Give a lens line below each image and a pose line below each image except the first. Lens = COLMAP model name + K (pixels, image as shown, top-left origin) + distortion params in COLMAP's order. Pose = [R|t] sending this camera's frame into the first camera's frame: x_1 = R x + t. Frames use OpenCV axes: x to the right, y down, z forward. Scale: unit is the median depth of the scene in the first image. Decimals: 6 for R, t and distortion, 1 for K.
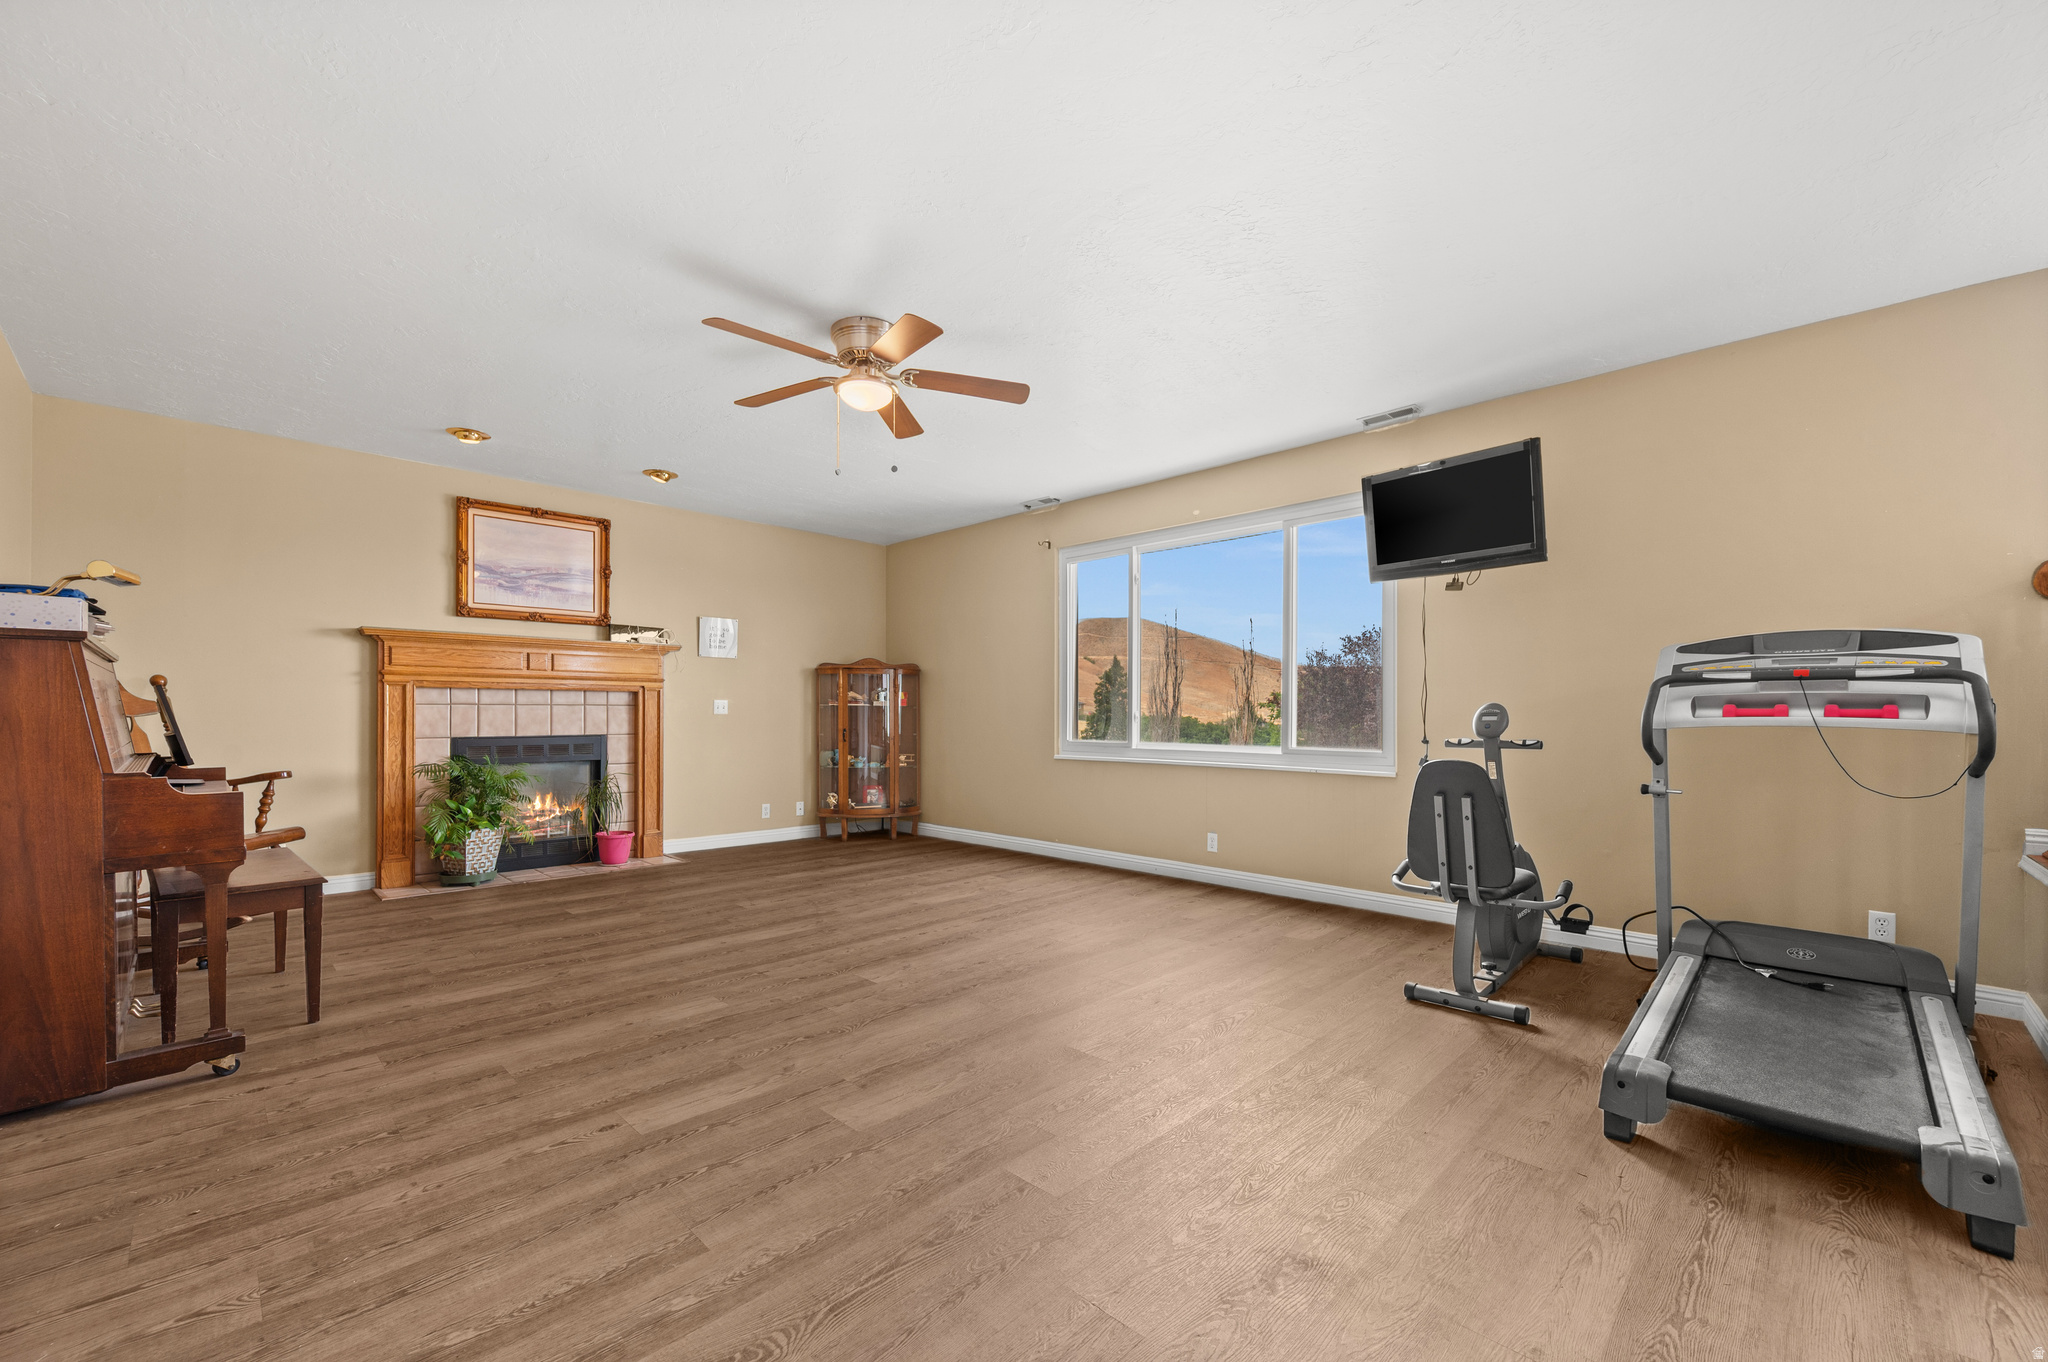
lens RADIAL K [[812.3, 0, 1028.8], [0, 812.3, 704.7], [0, 0, 1]] dist [-0.000025, -0.000048]
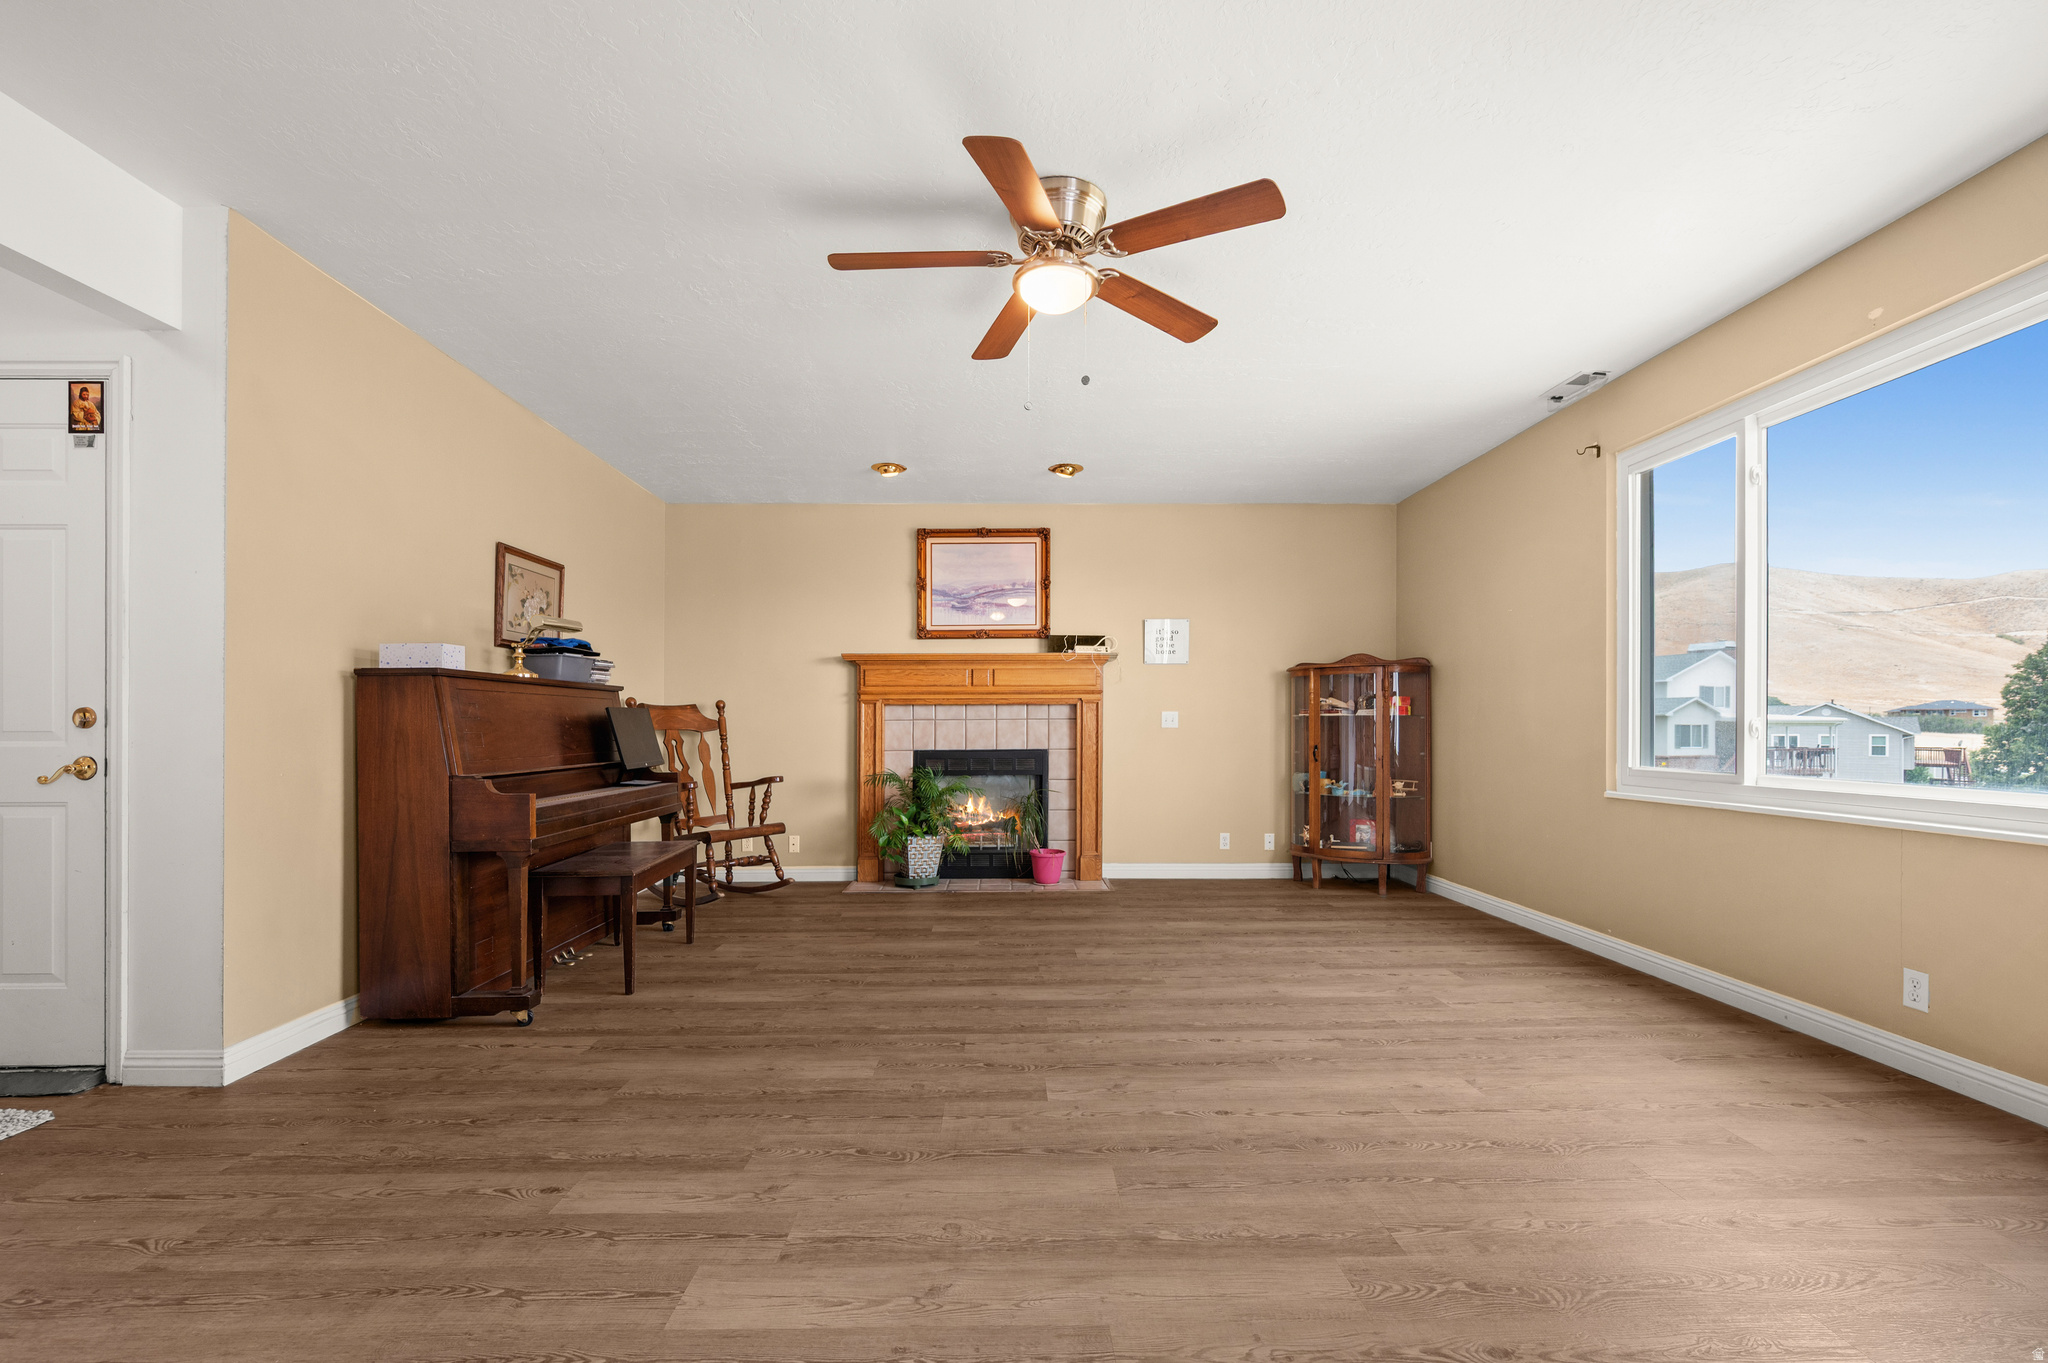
lens RADIAL K [[864.5, 0, 1018.4], [0, 864.5, 721.2], [0, 0, 1]] dist [-0.000169, -0.000279]
pose [[0.716517, -0.010985, -0.697483, 0.207038], [0.013471, 0.999907, -0.001909, 0.005538], [0.697439, -0.008028, 0.716599, 0.271915]]
